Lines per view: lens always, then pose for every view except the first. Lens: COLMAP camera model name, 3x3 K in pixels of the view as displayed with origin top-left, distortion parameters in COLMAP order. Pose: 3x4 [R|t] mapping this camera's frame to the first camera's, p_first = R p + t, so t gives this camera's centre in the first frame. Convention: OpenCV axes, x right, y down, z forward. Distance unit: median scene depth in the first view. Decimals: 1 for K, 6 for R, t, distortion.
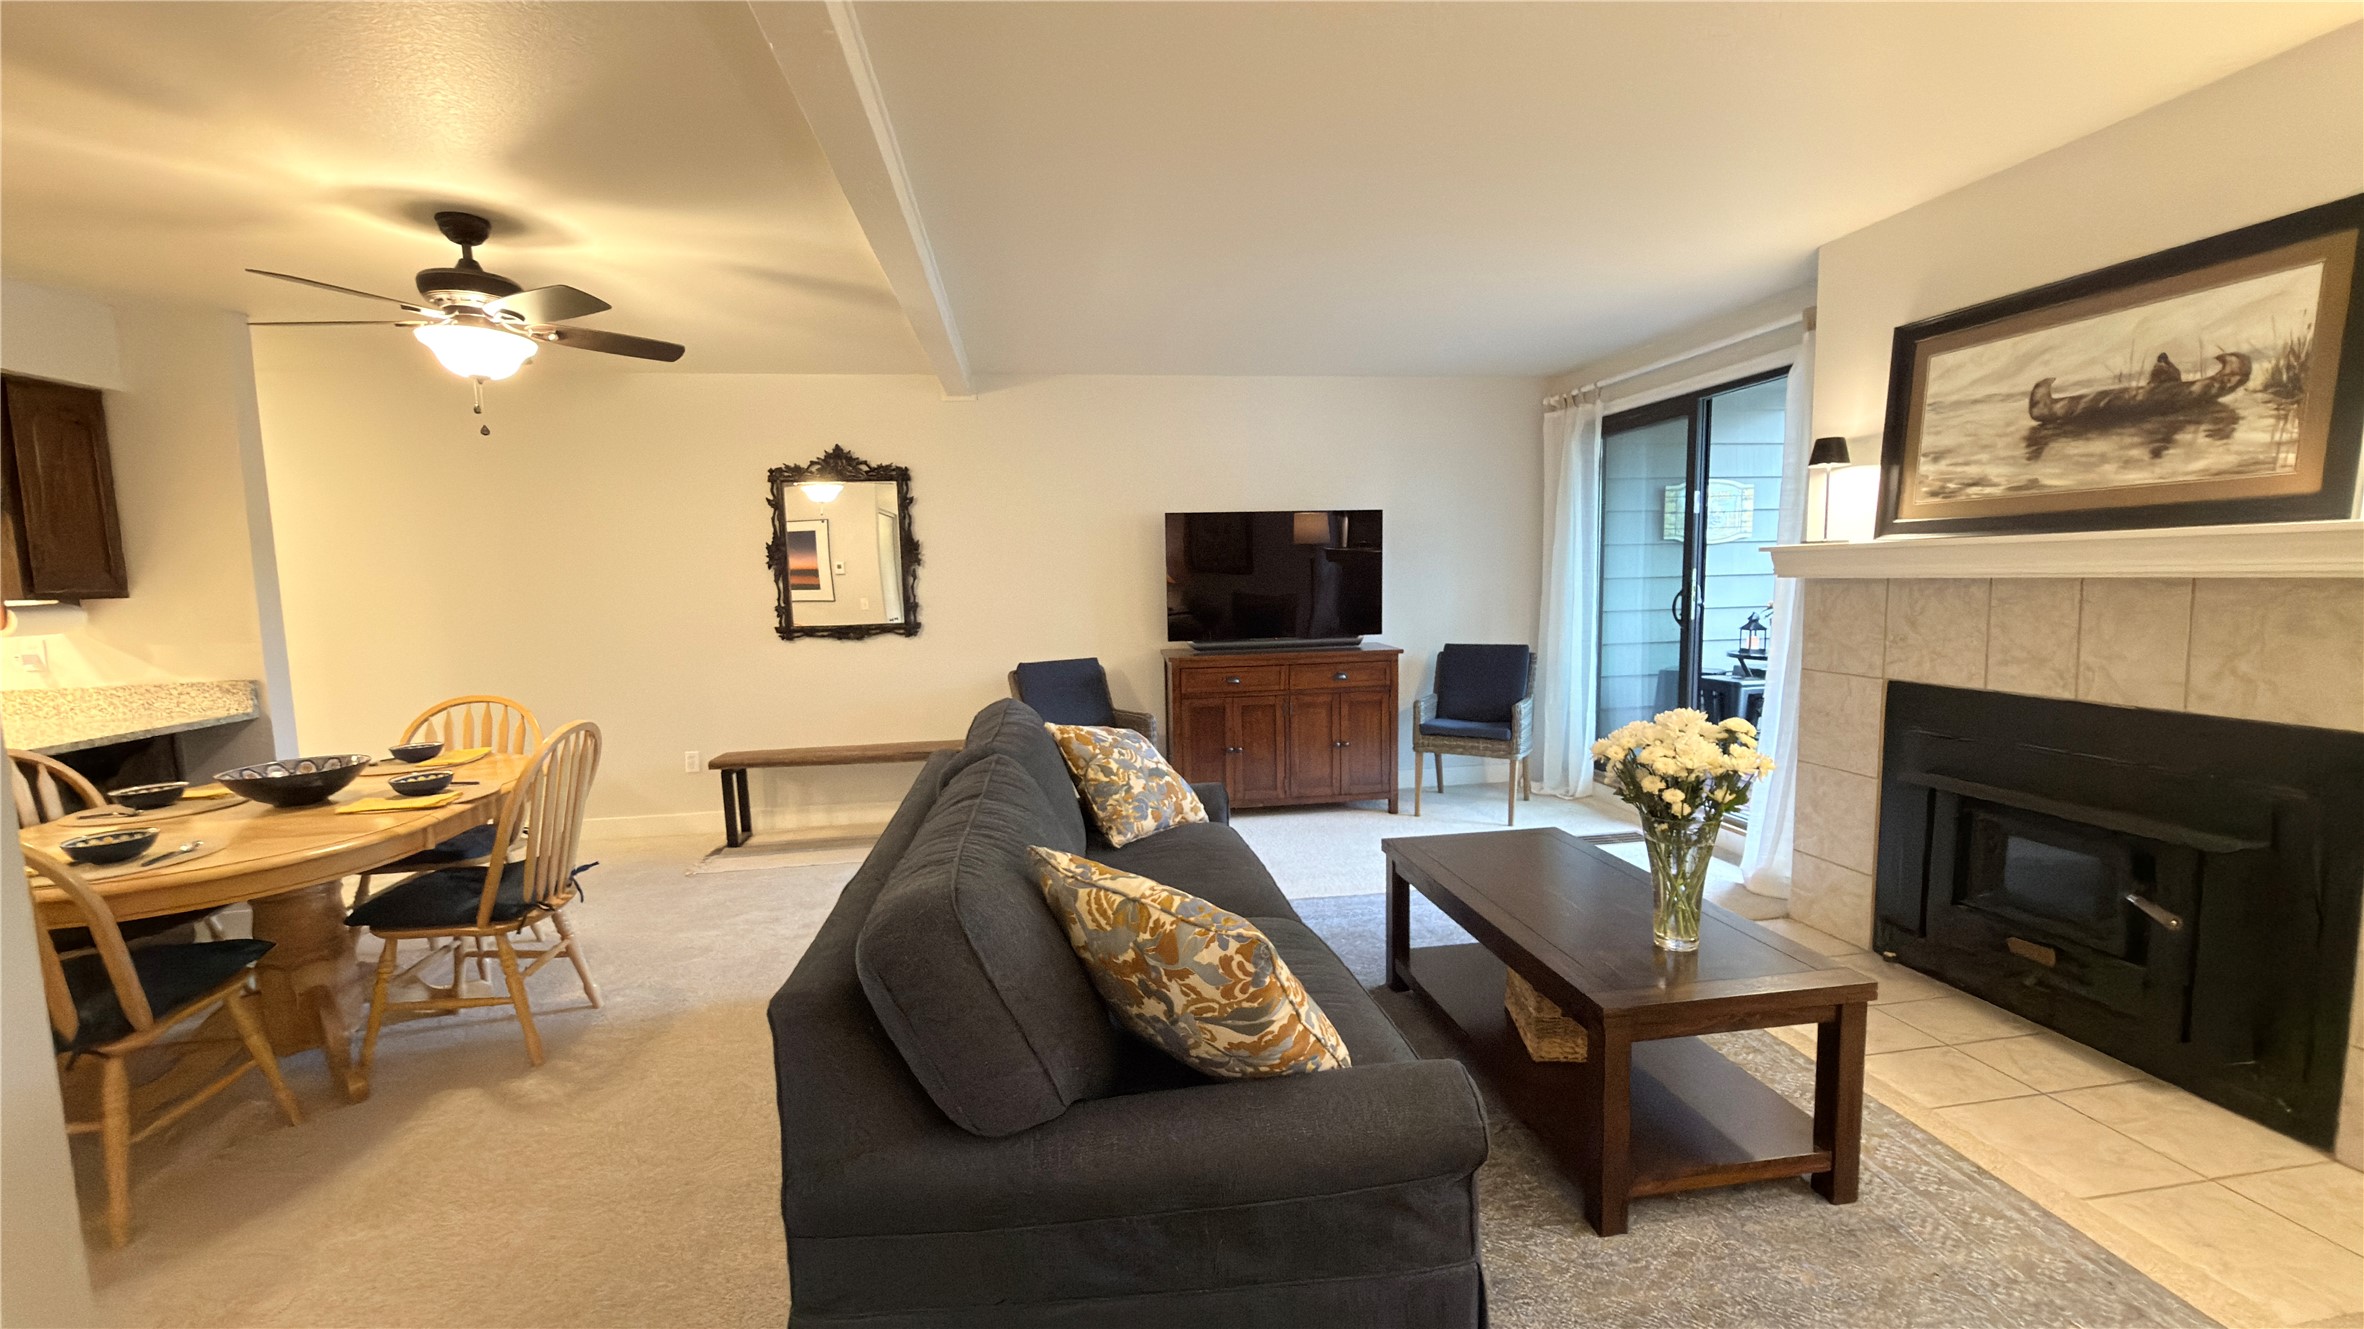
lens RADIAL K [[941.5, 0, 1187.5], [0, 941.5, 663.8], [0, 0, 1]] dist [-0.001018, 0.000479]
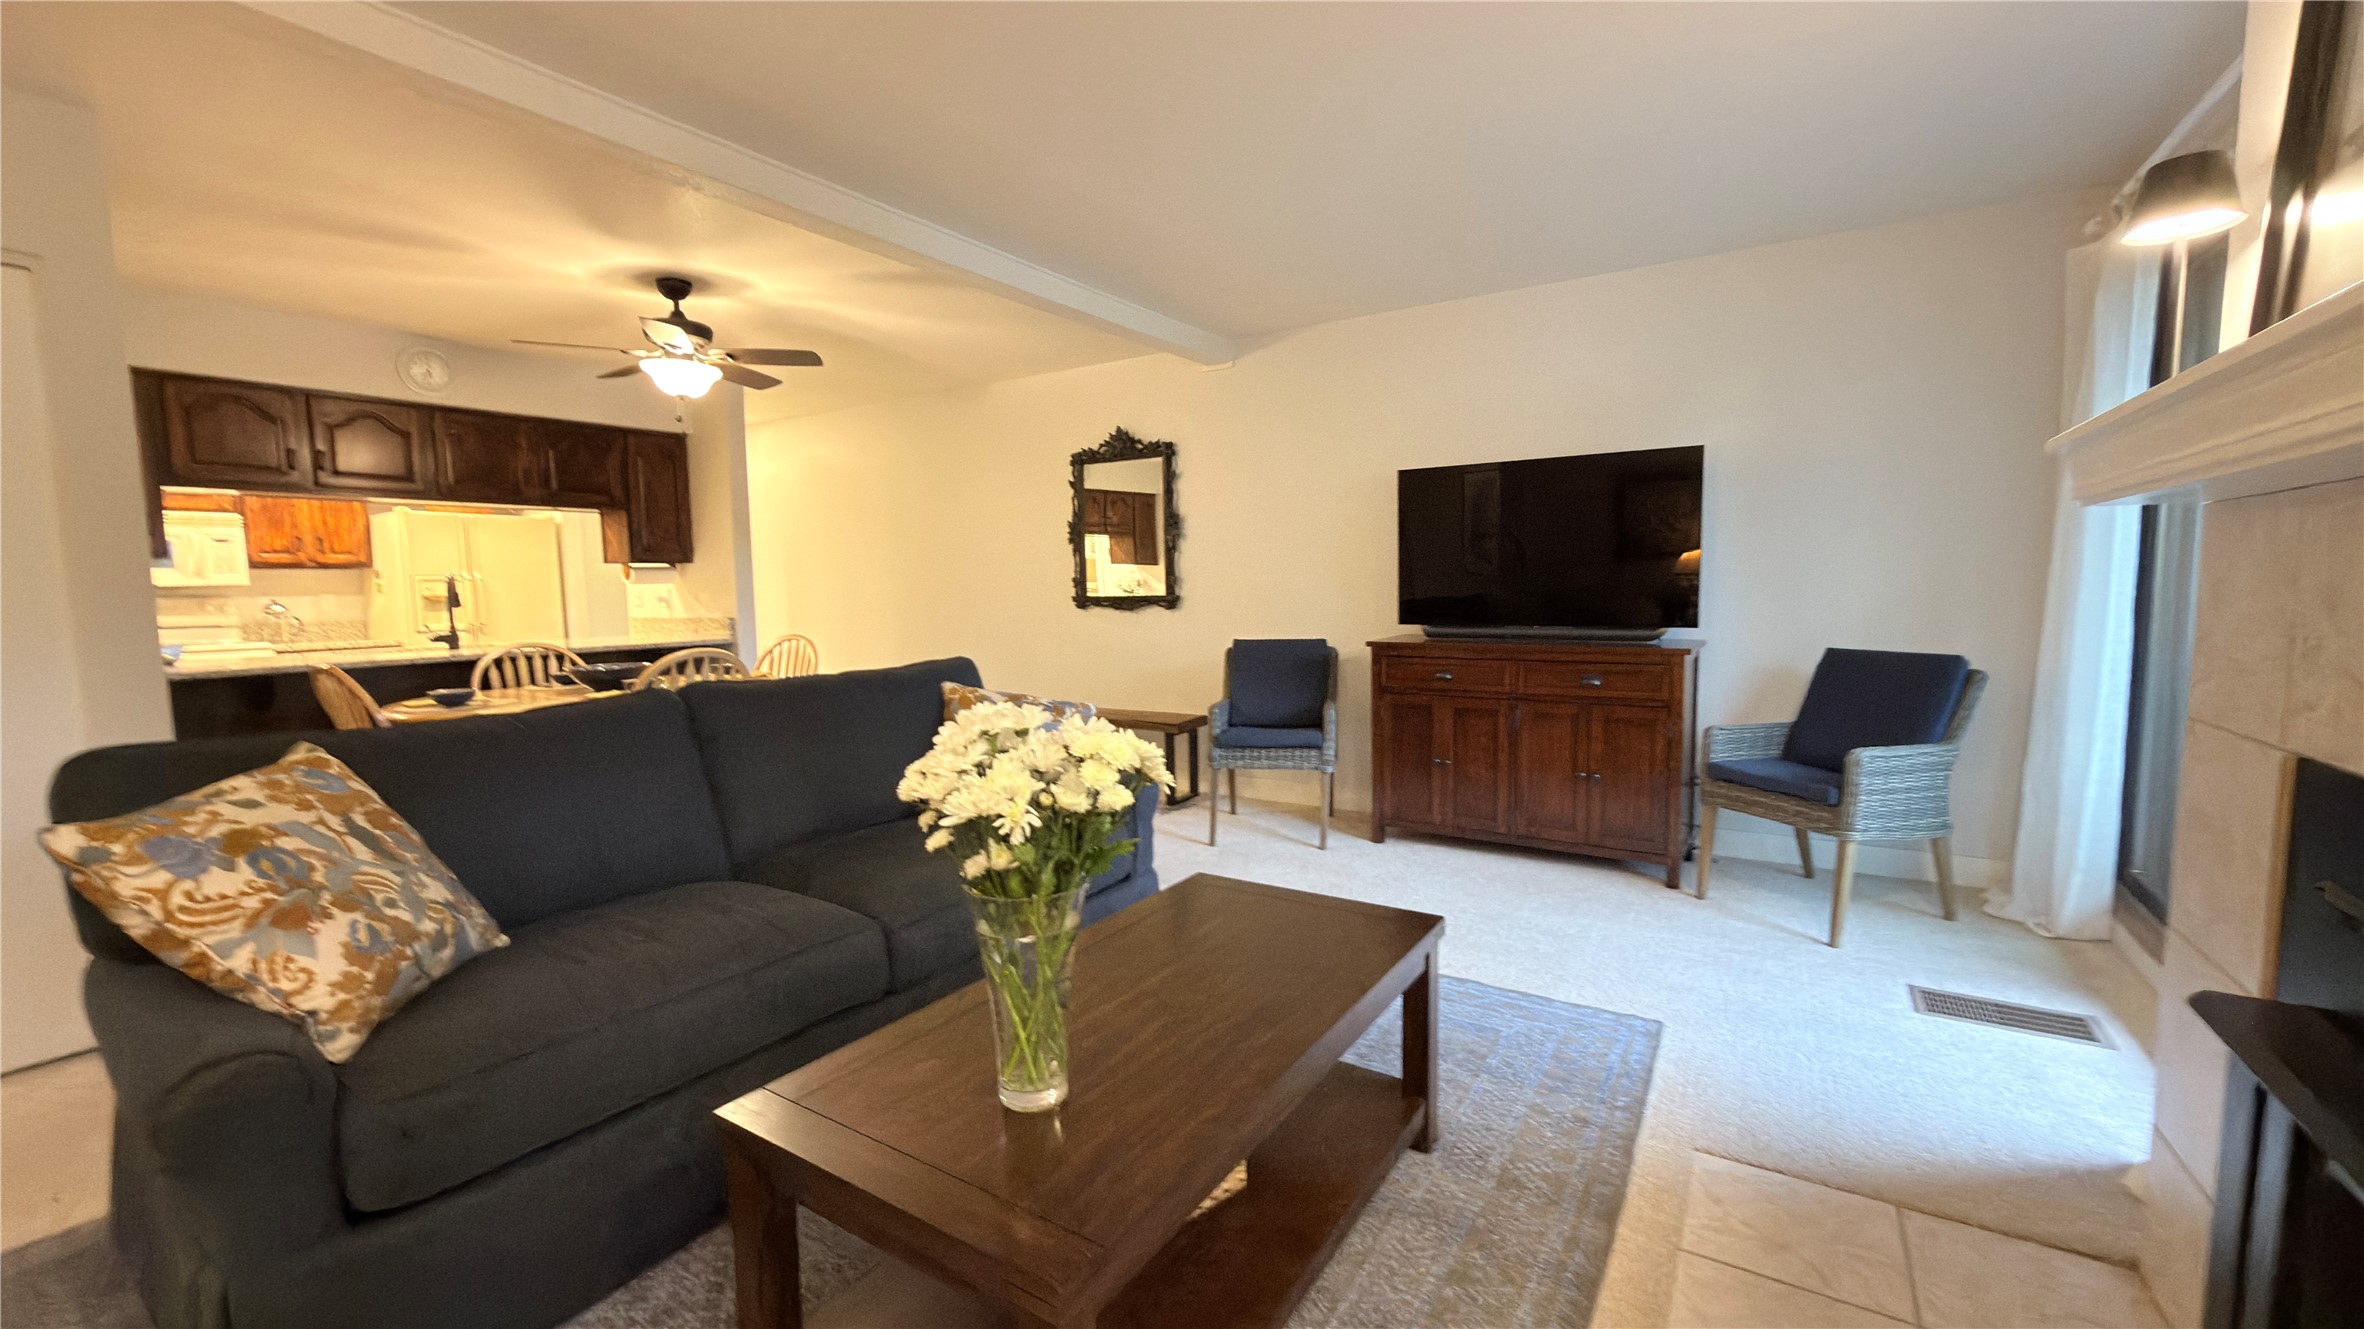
lens RADIAL K [[941.5, 0, 1183.6], [0, 941.5, 665.1], [0, 0, 1]] dist [-0.001018, 0.000479]
pose [[0.746482, 0.069069, -0.661811, 0.643604], [-0.066543, 0.997361, 0.029031, 0.001638], [0.662070, 0.022368, 0.749108, 0.401449]]
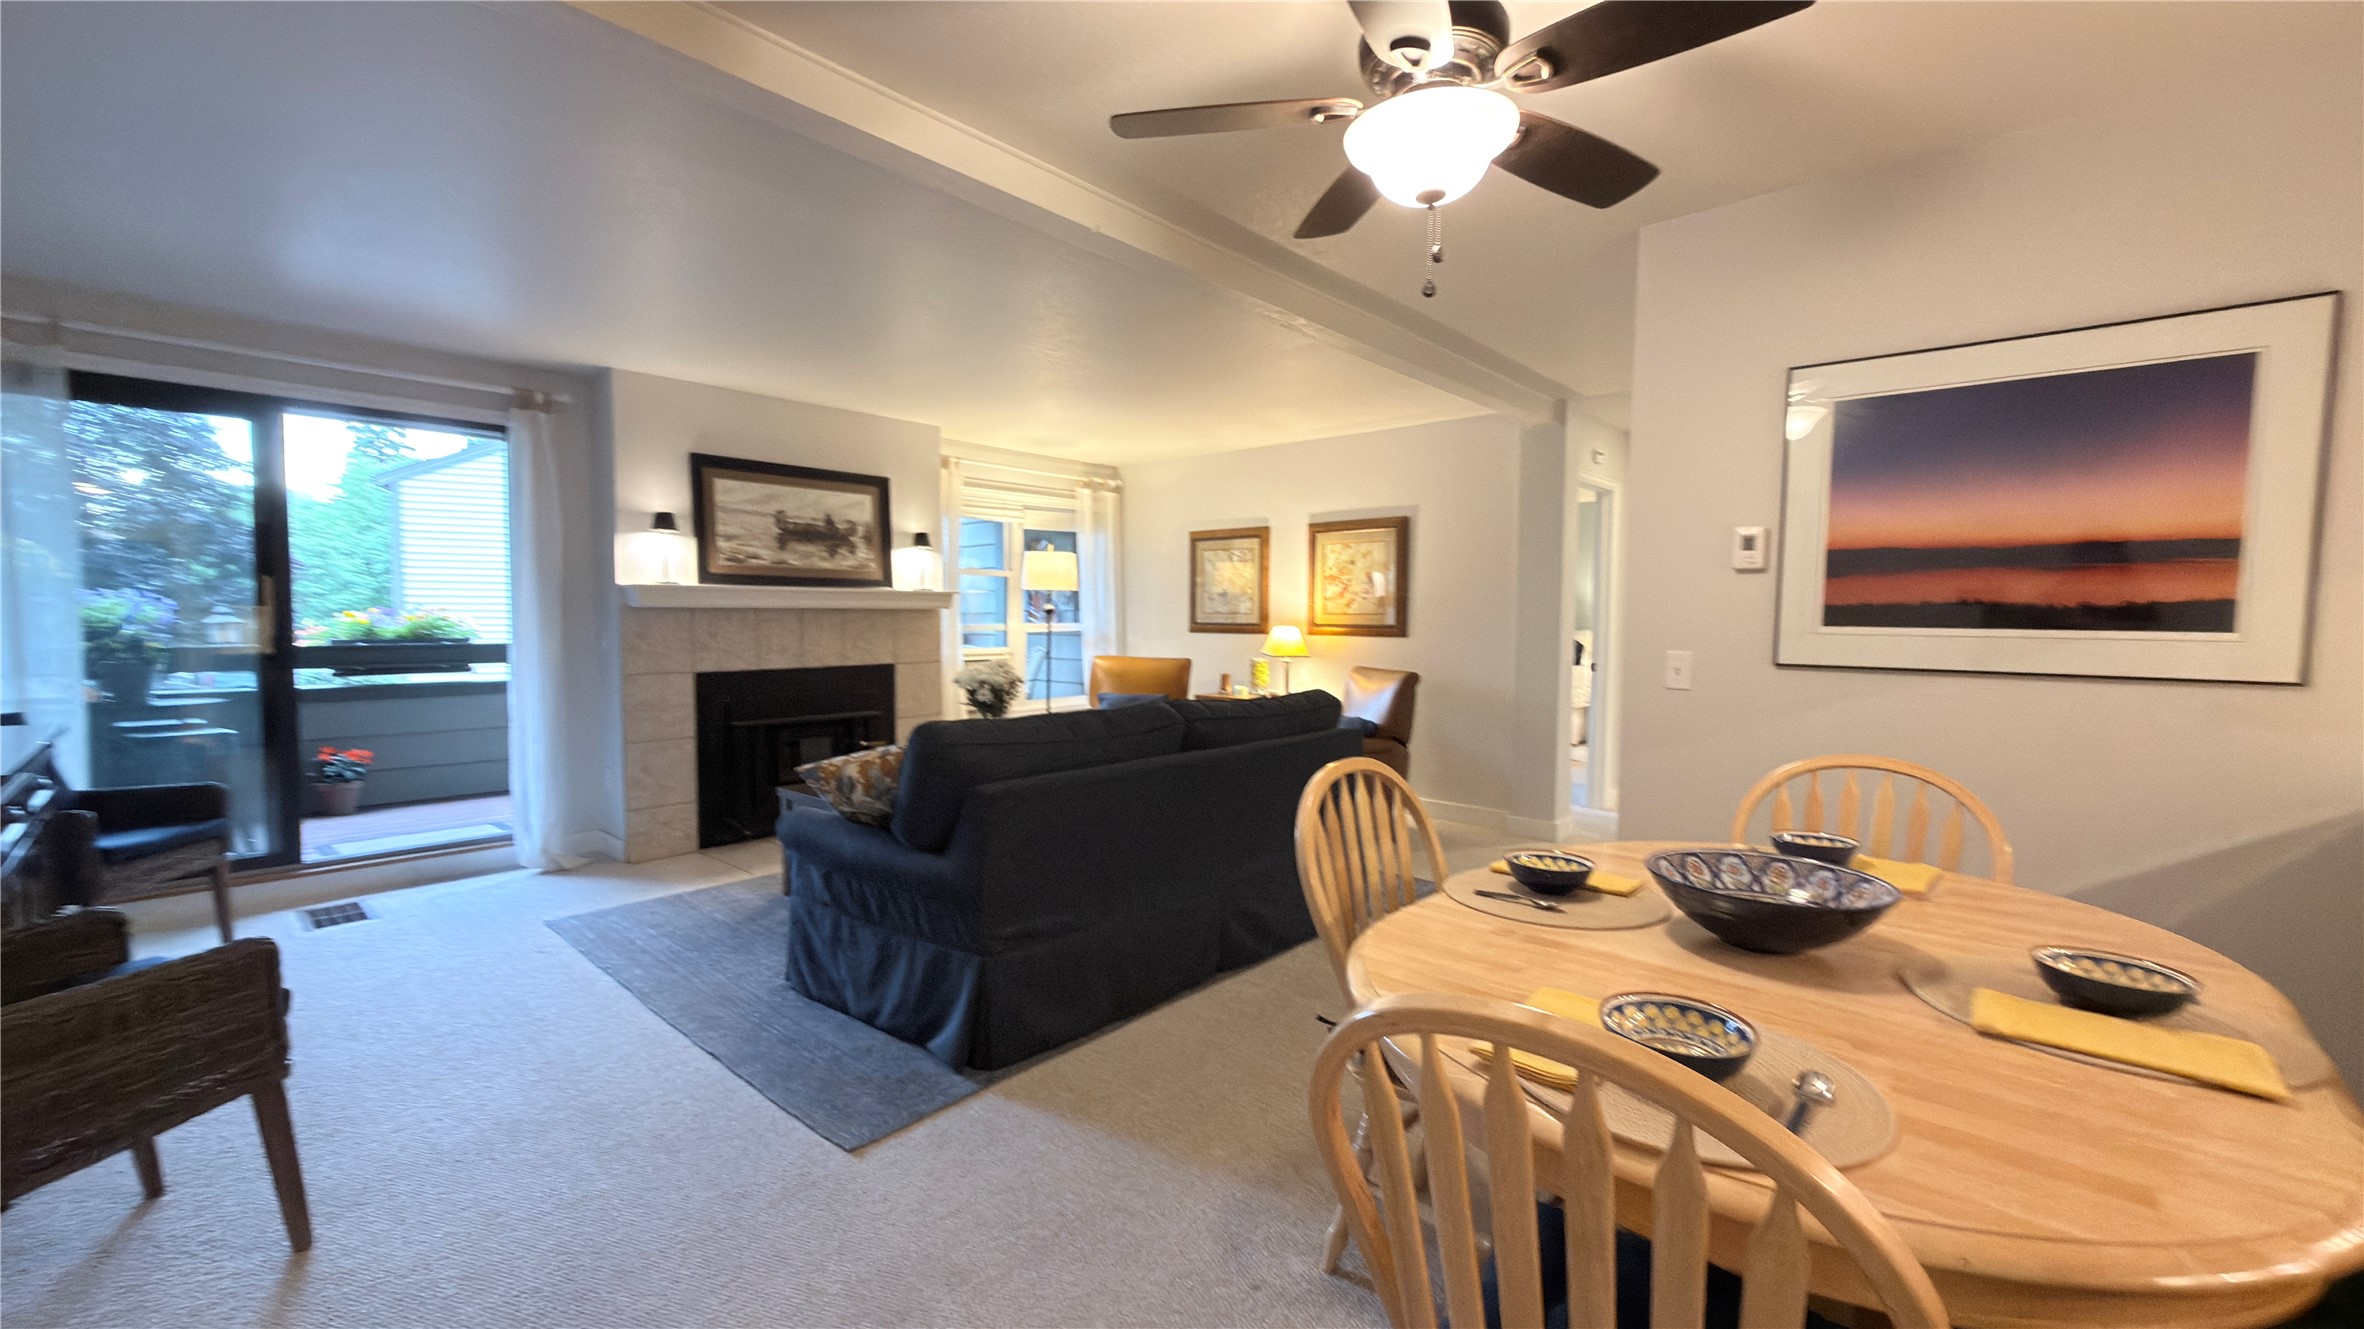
lens RADIAL K [[941.5, 0, 1187.5], [0, 941.5, 663.7], [0, 0, 1]] dist [-0.001018, 0.000479]
pose [[-0.634614, -0.022313, 0.772507, -0.978373], [0.081461, 0.992083, 0.095576, -0.080162], [-0.768524, 0.123583, -0.627772, 1.329857]]
